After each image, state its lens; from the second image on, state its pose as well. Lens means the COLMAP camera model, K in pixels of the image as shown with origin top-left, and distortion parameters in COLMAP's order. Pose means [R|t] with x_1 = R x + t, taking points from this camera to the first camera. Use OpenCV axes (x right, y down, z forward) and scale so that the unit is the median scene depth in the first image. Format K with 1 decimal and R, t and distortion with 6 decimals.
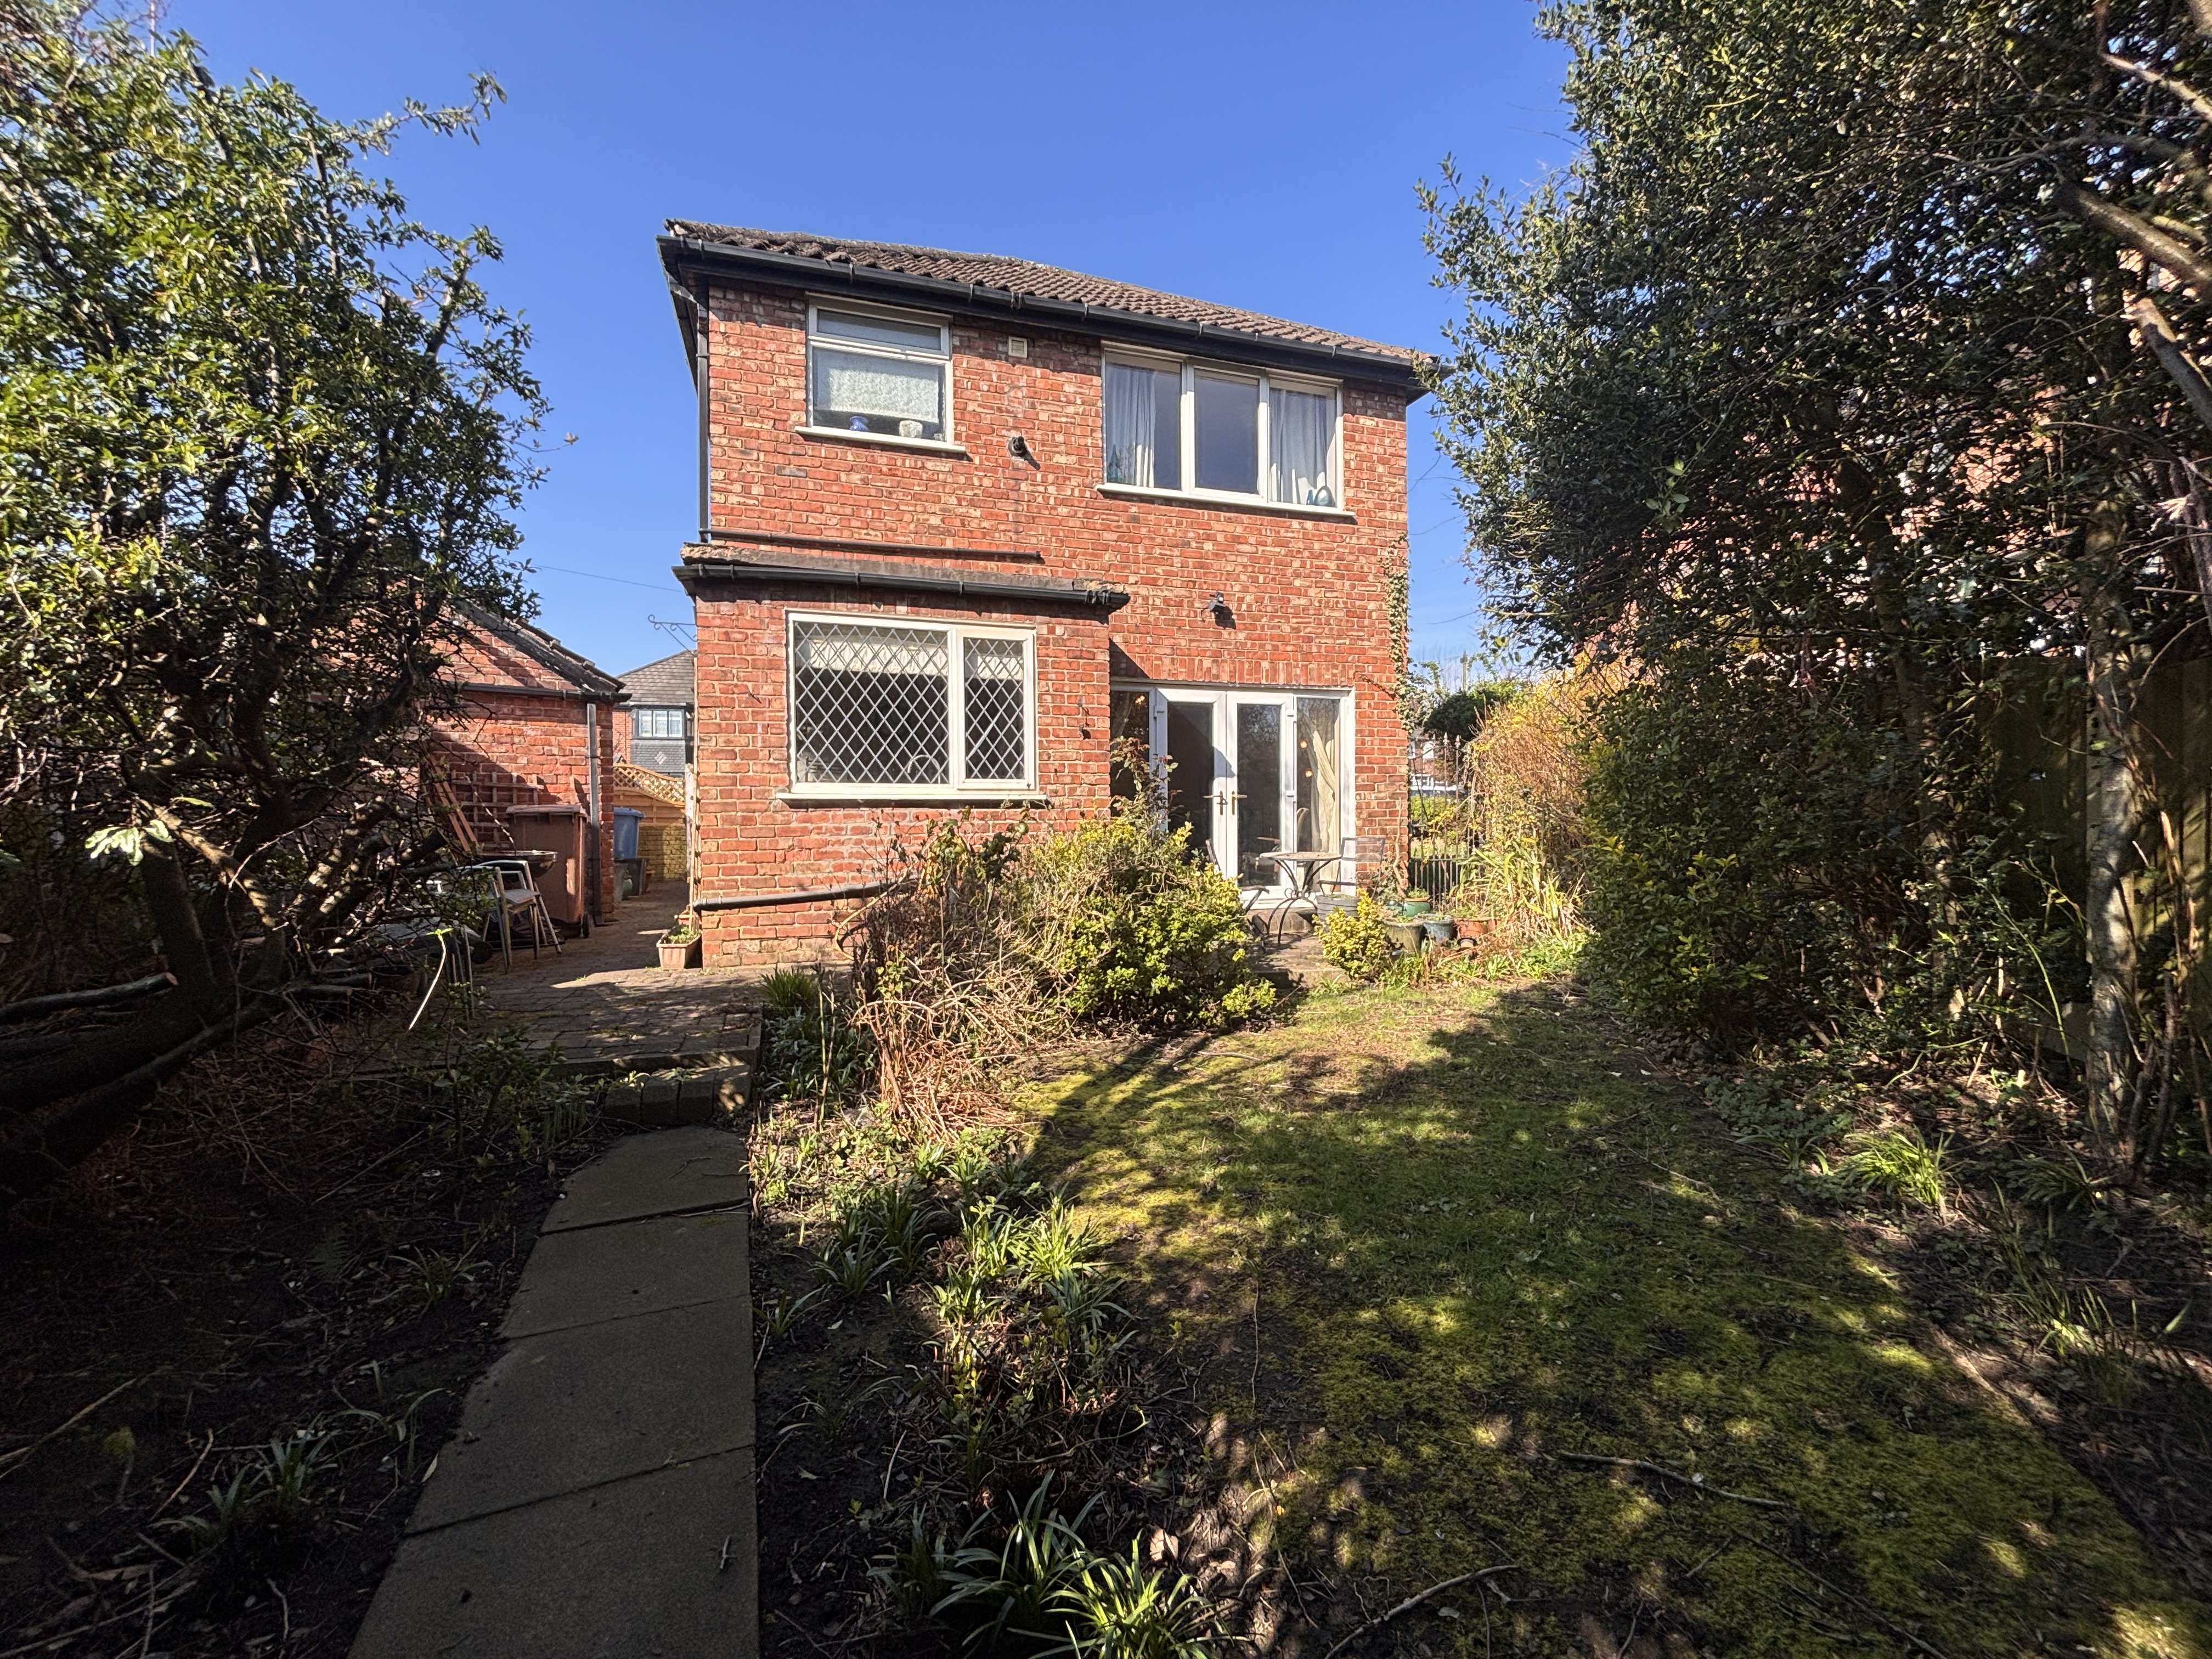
lens RADIAL K [[898.3, 0, 1106.0], [0, 898.3, 829.5], [0, 0, 1]] dist [-0.000926, -0.000712]
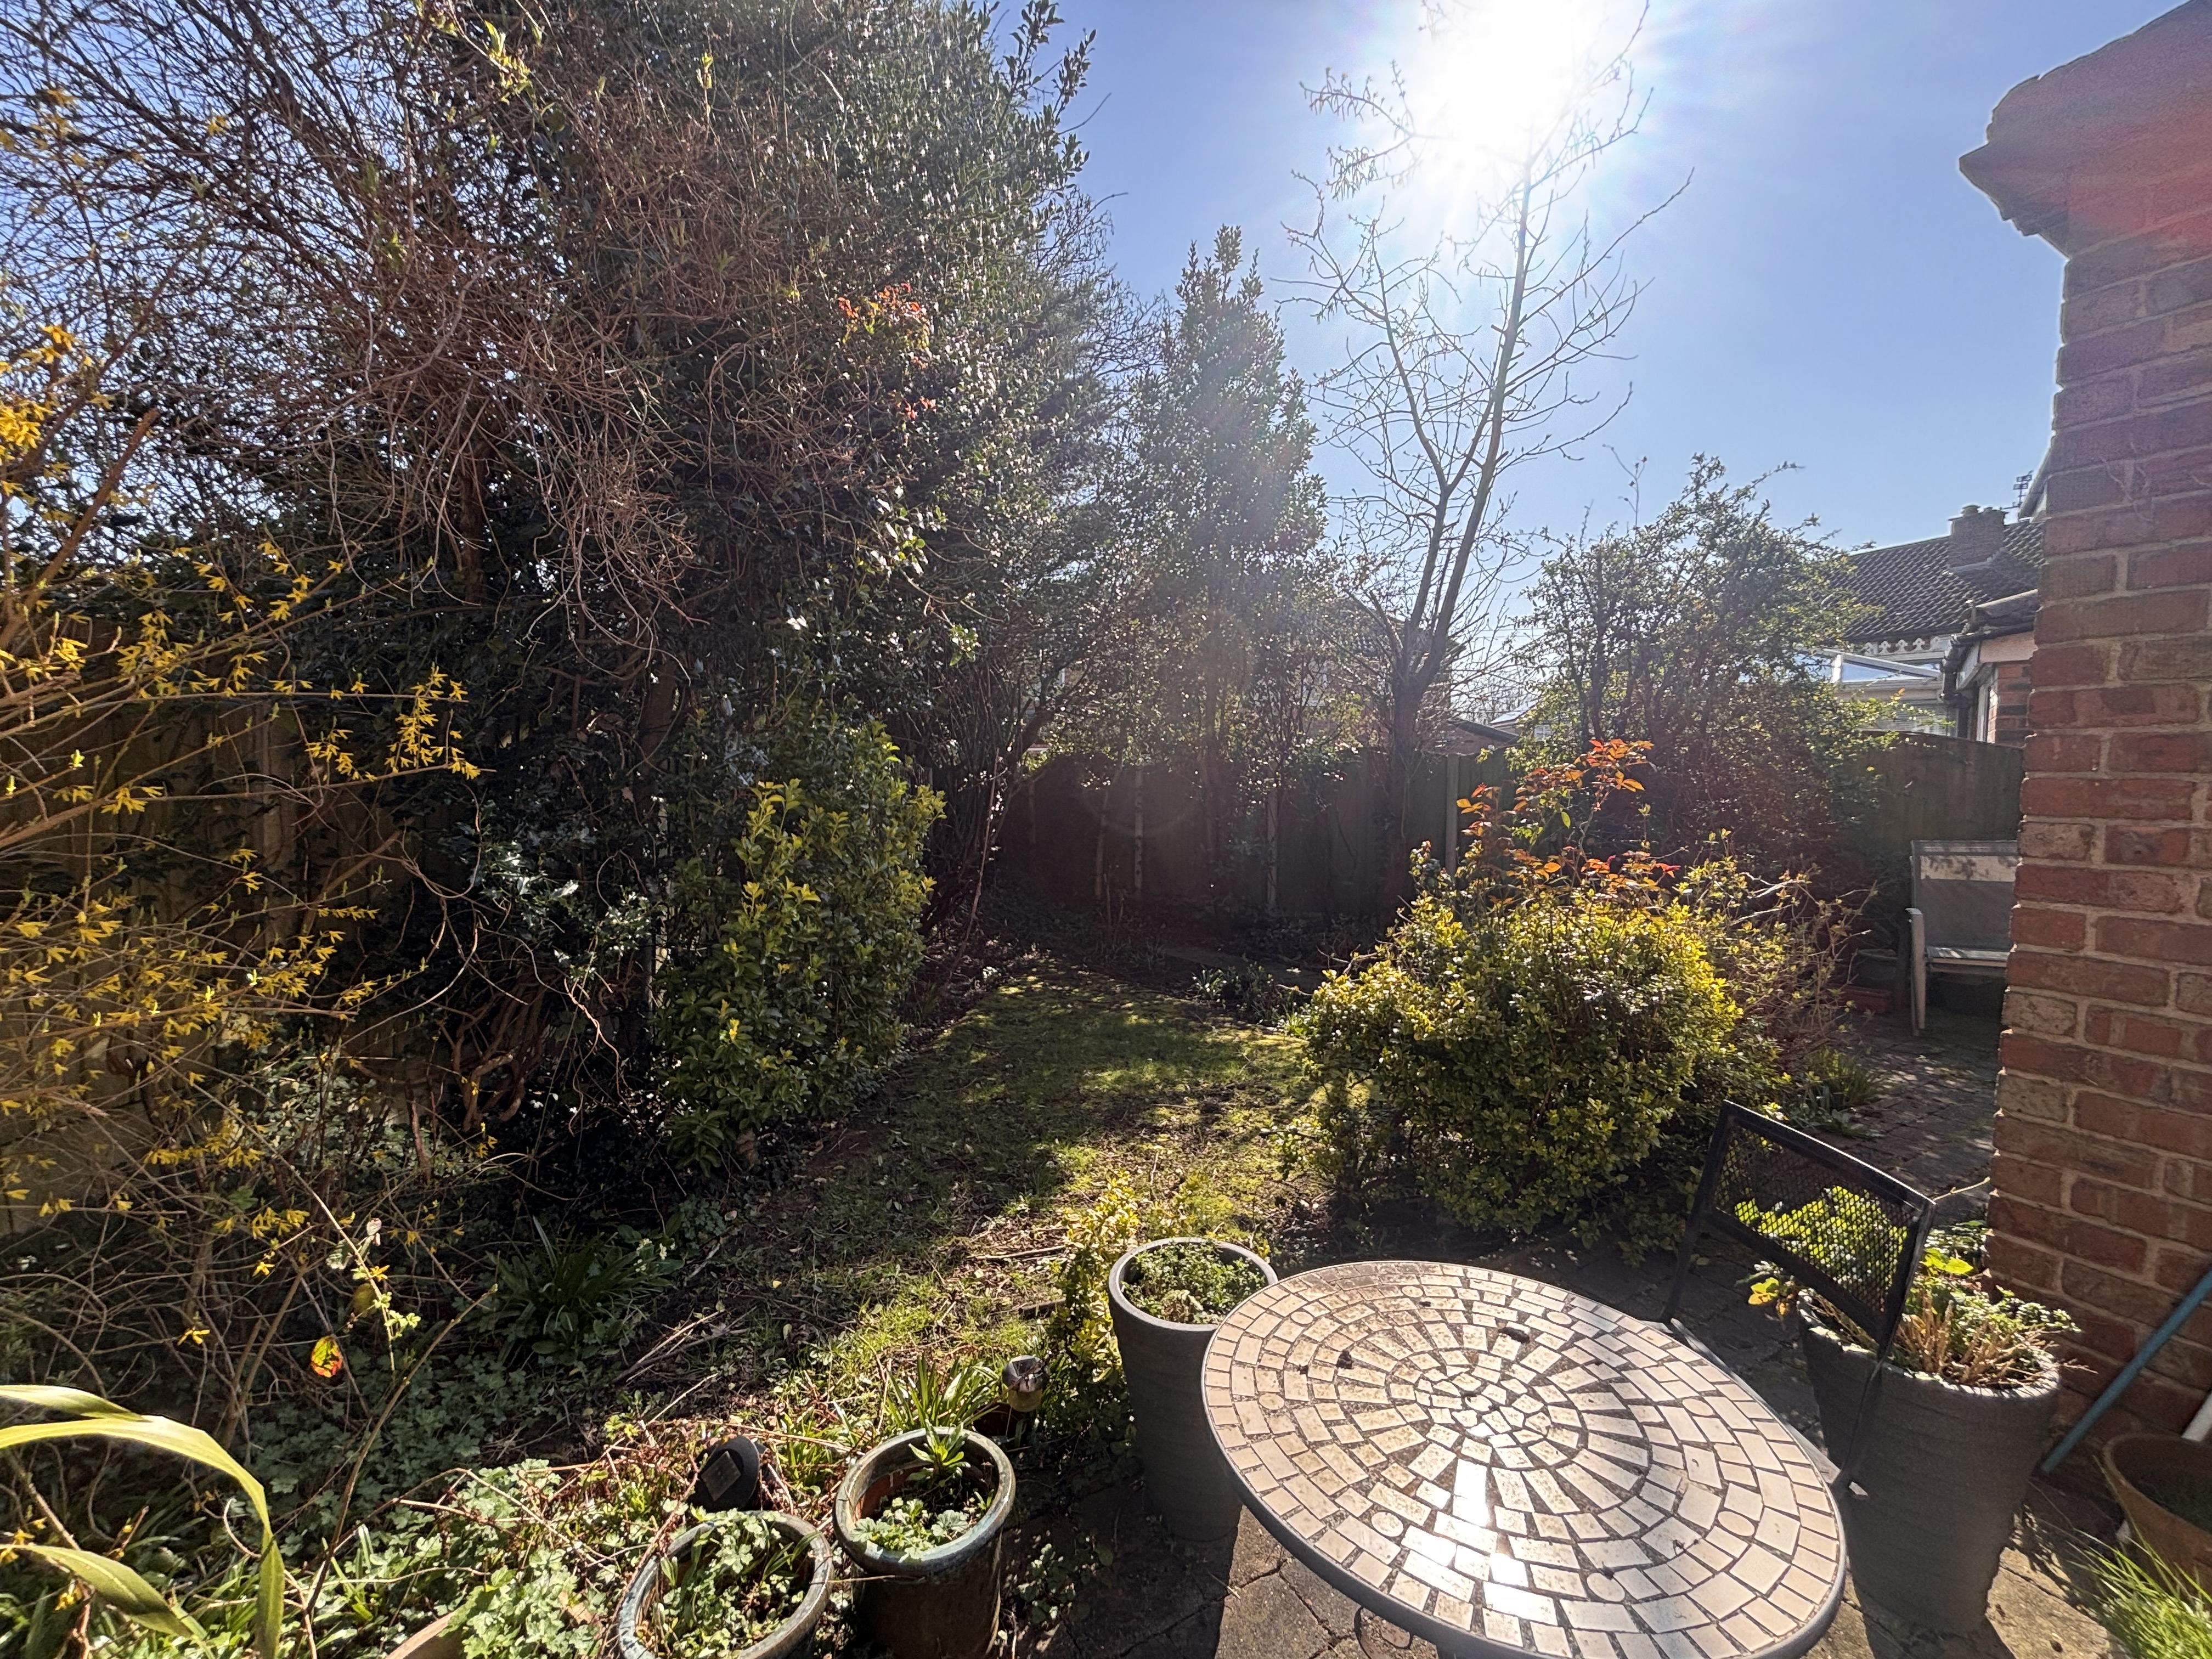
lens RADIAL K [[898.3, 0, 1106.0], [0, 898.3, 829.5], [0, 0, 1]] dist [-0.000926, -0.000712]
pose [[-0.981580, 0.009282, -0.190827, 0.668690], [-0.006928, 0.996433, 0.084103, -0.164136], [0.190927, 0.083876, -0.978014, 2.471757]]
